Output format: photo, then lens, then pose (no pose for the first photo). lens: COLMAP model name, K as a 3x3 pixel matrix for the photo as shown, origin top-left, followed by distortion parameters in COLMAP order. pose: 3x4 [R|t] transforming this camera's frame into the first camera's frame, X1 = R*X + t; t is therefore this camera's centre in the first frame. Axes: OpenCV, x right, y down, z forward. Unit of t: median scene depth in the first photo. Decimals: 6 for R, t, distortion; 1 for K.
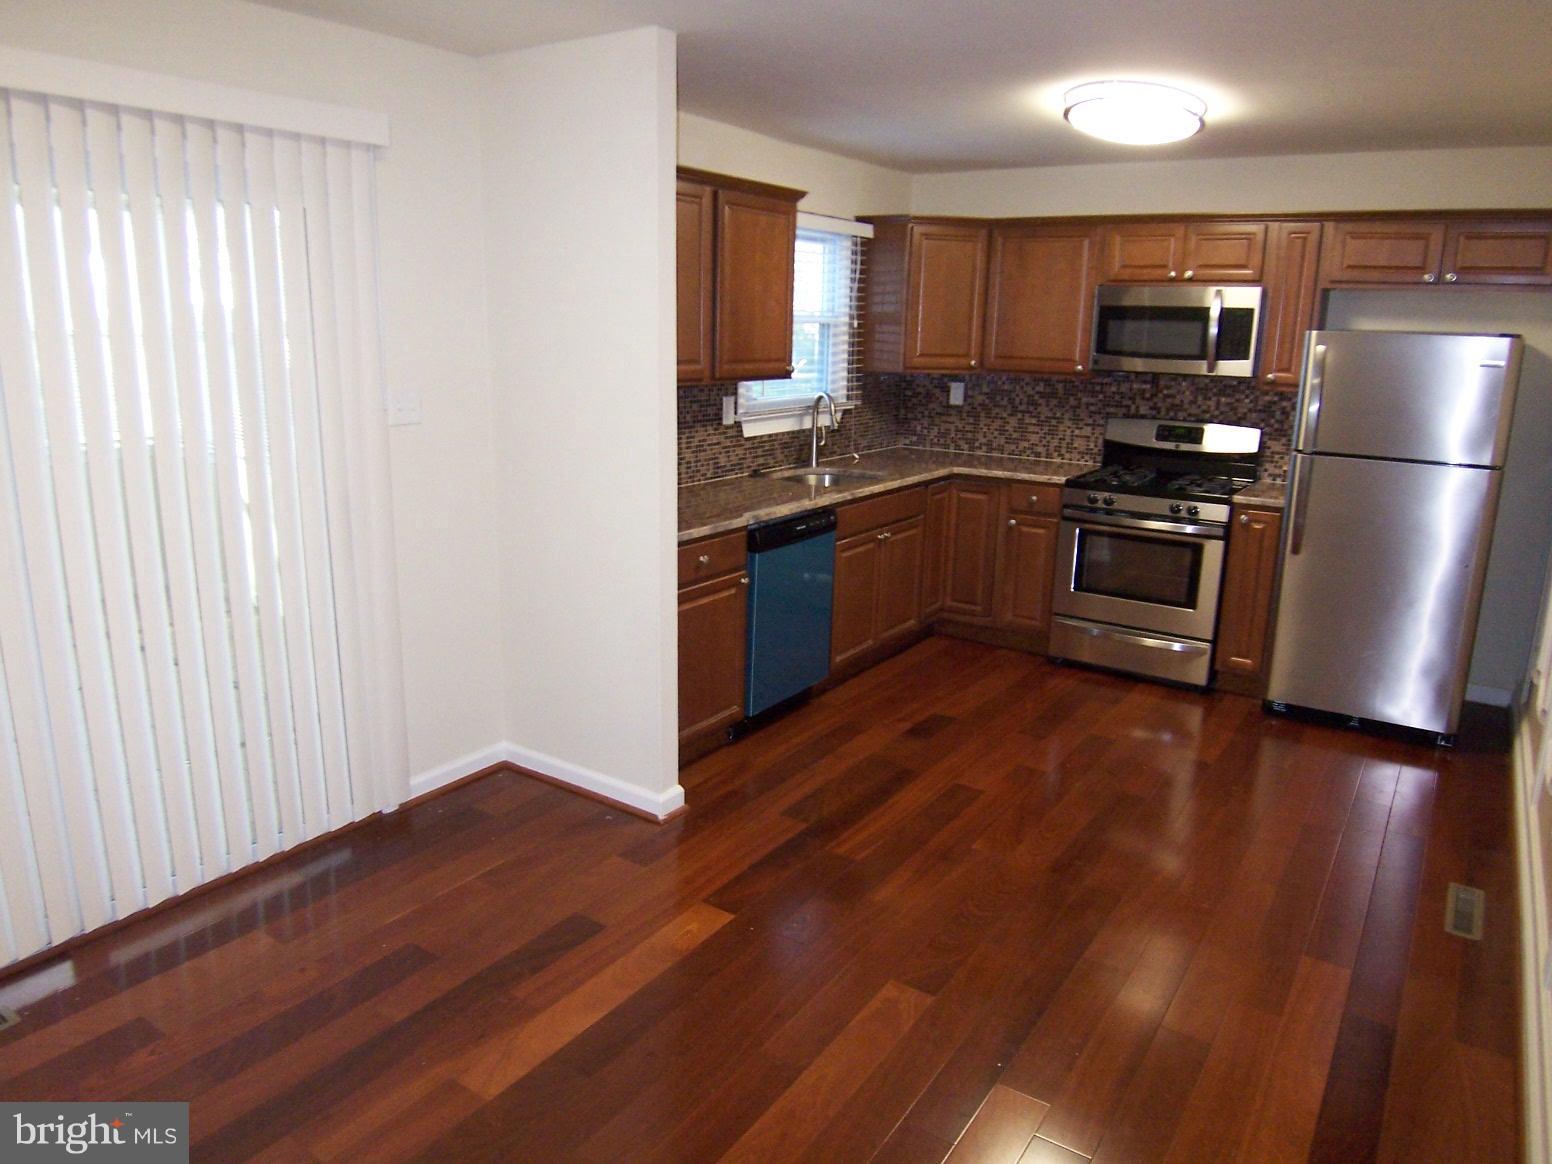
lens RADIAL K [[1054.8, 0, 776.0], [0, 1054.8, 582.0], [0, 0, 1]] dist [0.006890, -0.077418]
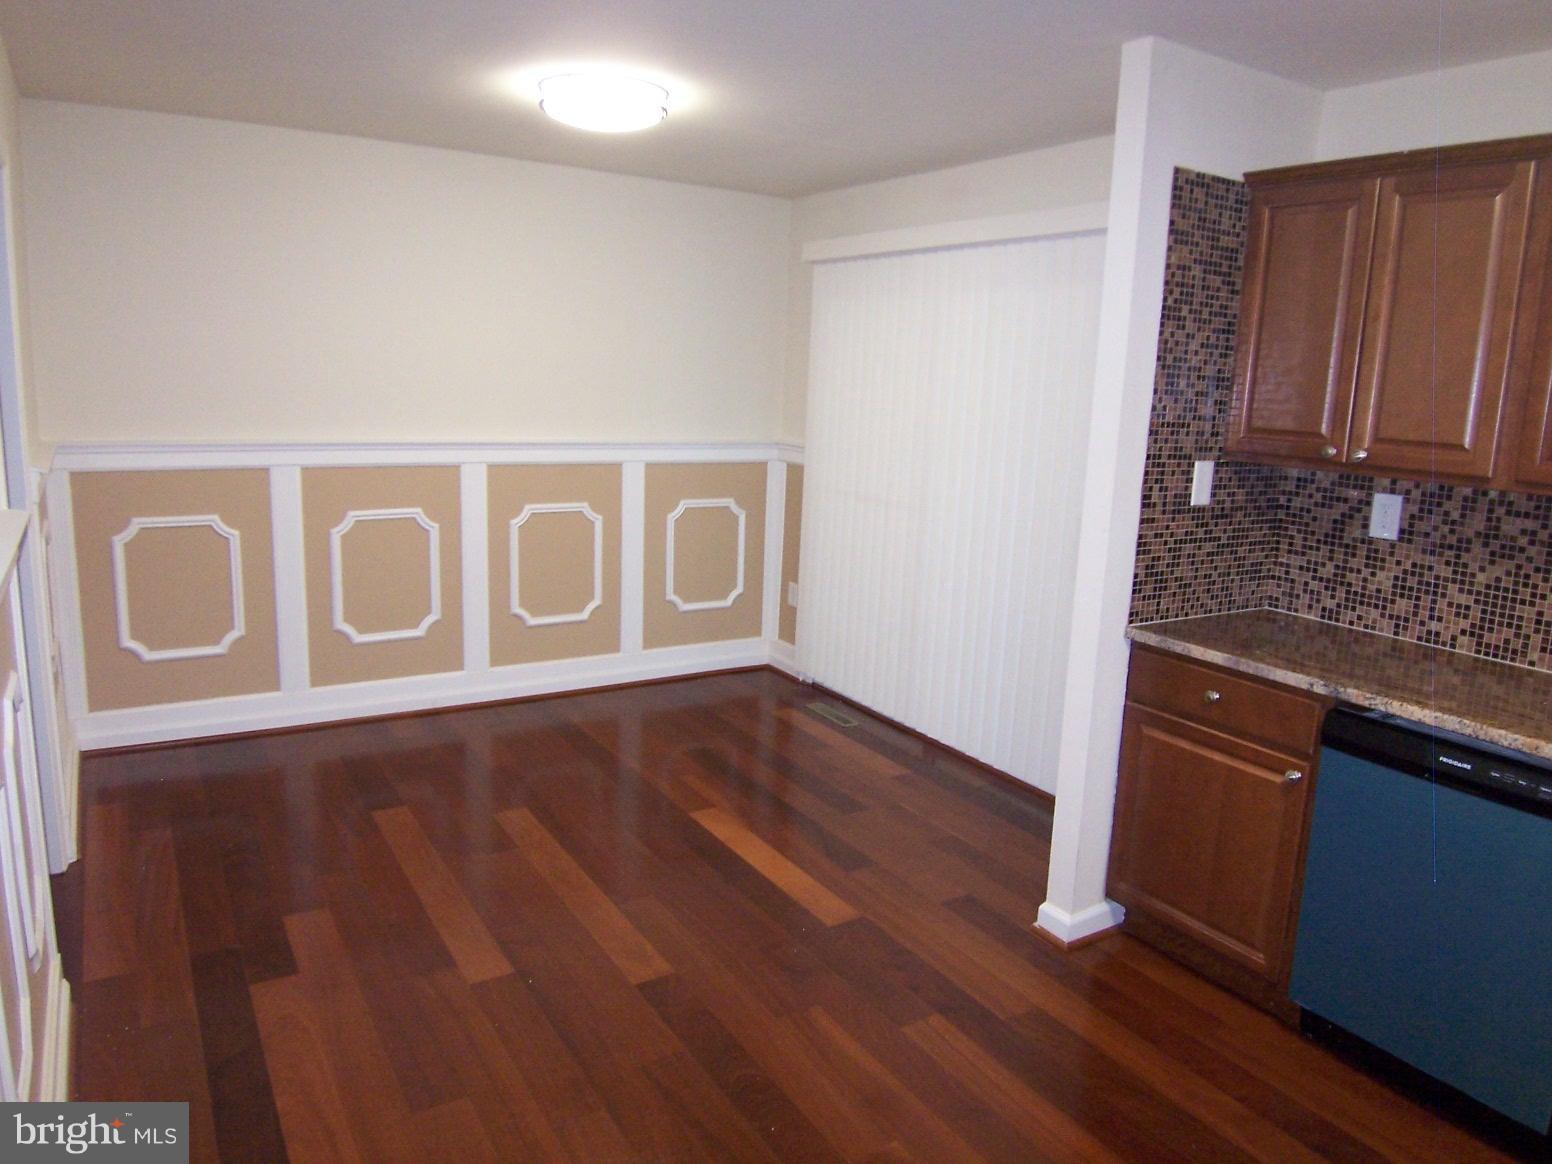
lens RADIAL K [[1054.8, 0, 776.0], [0, 1054.8, 582.0], [0, 0, 1]] dist [0.006890, -0.077418]
pose [[-0.422171, 0.134452, -0.896490, 0.511513], [-0.259119, 0.929781, 0.261467, -0.151604], [0.868694, 0.342681, -0.357688, 0.712111]]
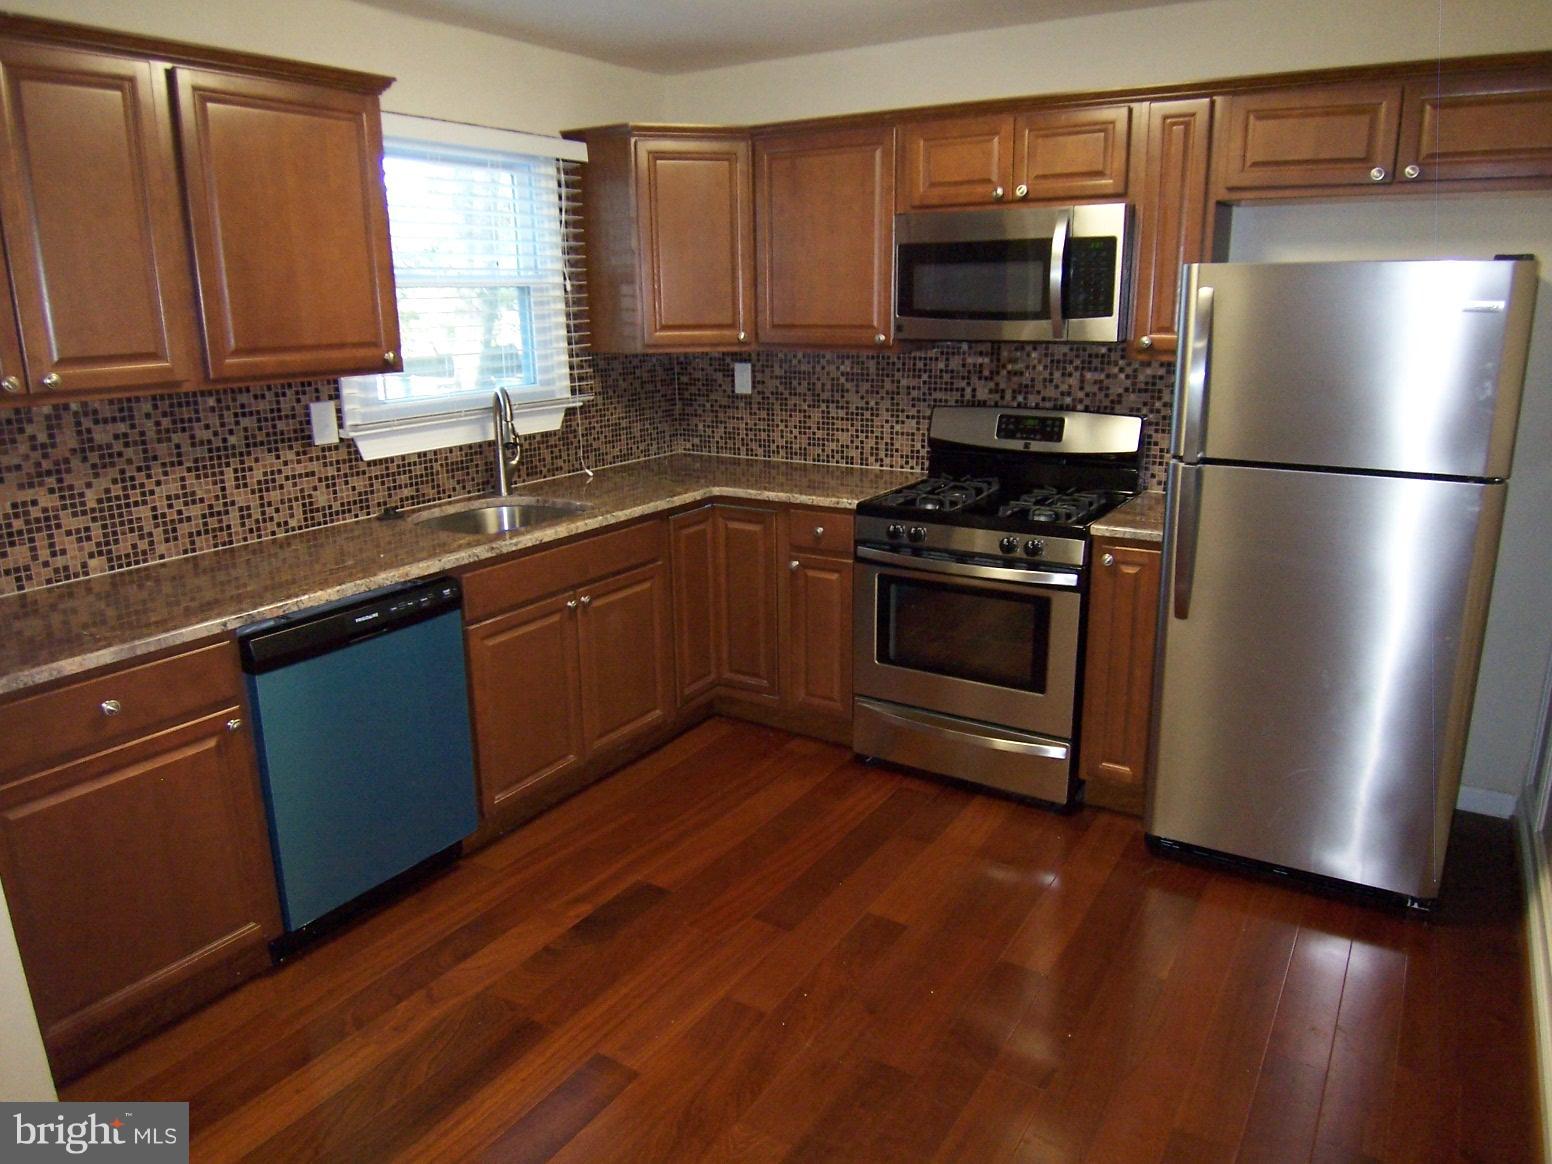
lens RADIAL K [[1054.8, 0, 776.0], [0, 1054.8, 582.0], [0, 0, 1]] dist [0.006890, -0.077418]
pose [[0.998951, -0.040810, 0.020752, 0.204875], [0.040365, 0.998956, 0.021406, -0.062676], [-0.021604, -0.020546, 0.999555, 0.318135]]
